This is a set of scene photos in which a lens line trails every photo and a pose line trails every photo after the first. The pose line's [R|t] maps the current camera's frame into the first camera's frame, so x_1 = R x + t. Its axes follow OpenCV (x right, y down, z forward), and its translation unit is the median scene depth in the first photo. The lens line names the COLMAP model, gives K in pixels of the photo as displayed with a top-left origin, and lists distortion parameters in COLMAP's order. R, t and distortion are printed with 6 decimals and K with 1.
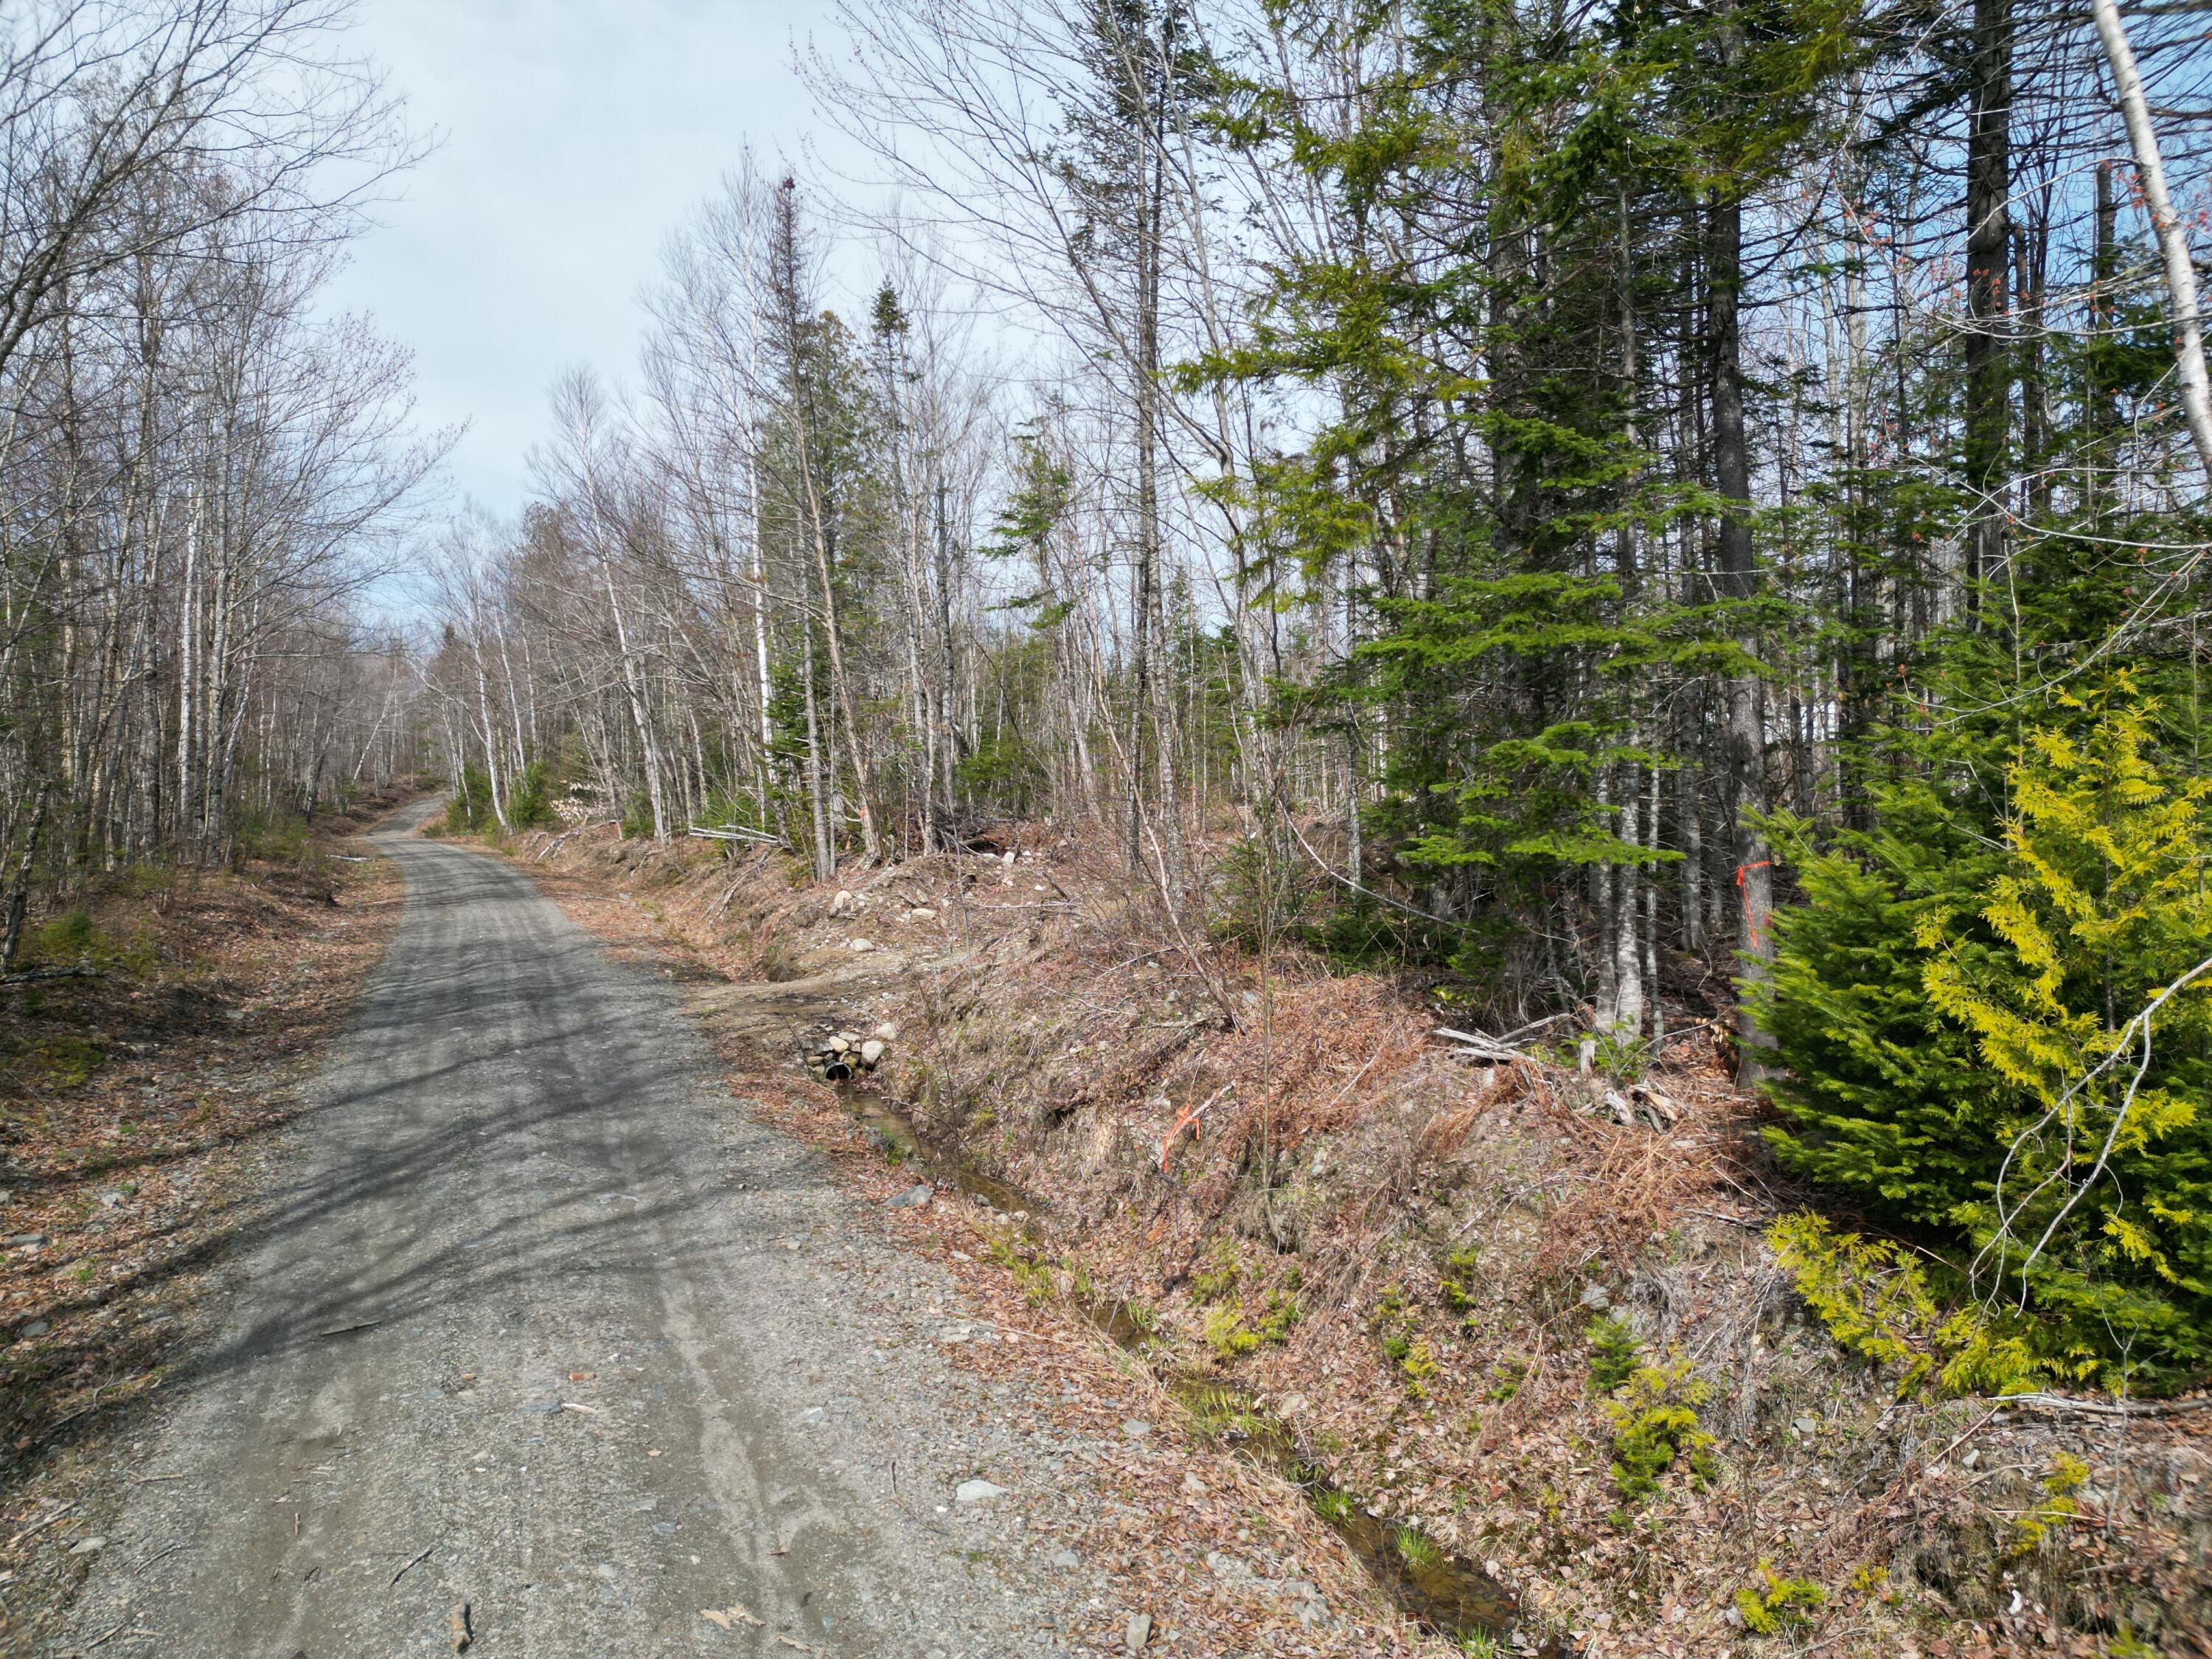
lens RADIAL K [[1524.5, 0, 1109.9], [0, 1524.5, 825.4], [0, 0, 1]] dist [0.094465, -0.095759]
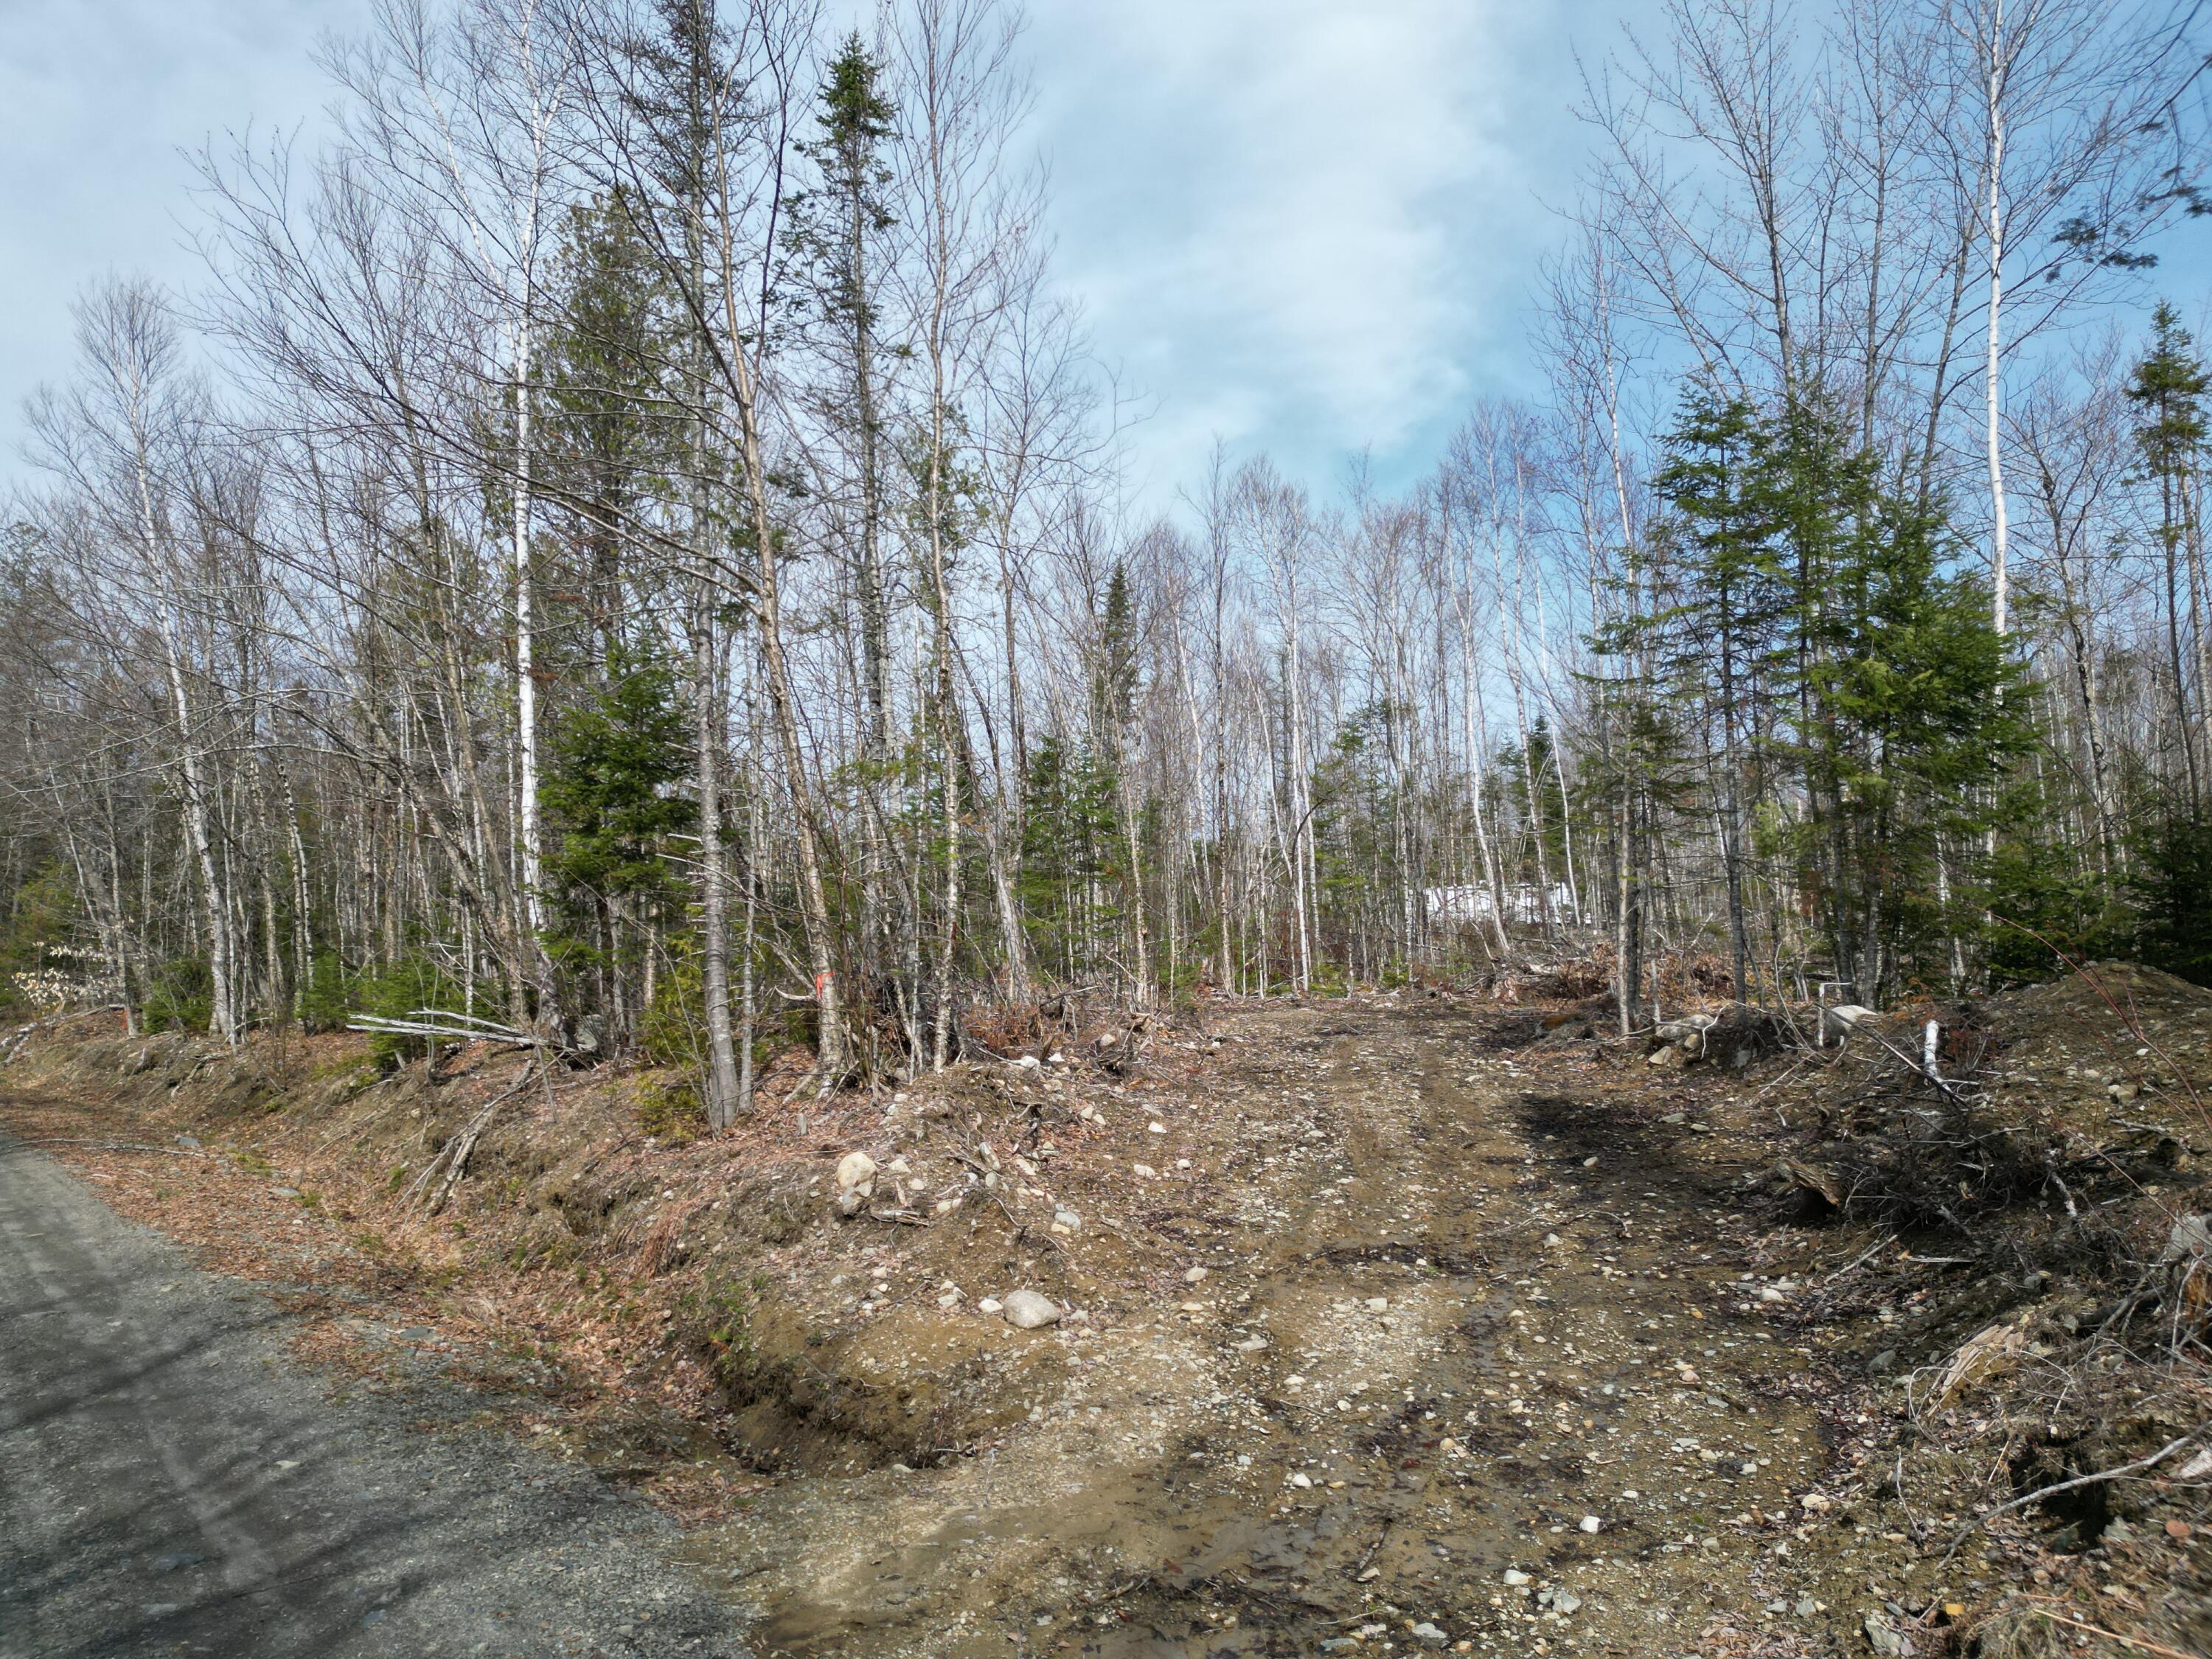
lens RADIAL K [[1524.5, 0, 1109.9], [0, 1524.5, 825.4], [0, 0, 1]] dist [0.094465, -0.095759]
pose [[0.960021, 0.025589, 0.278755, -0.197910], [0.006516, 0.993500, -0.113643, -0.001557], [-0.279851, 0.110916, 0.953615, 0.456158]]
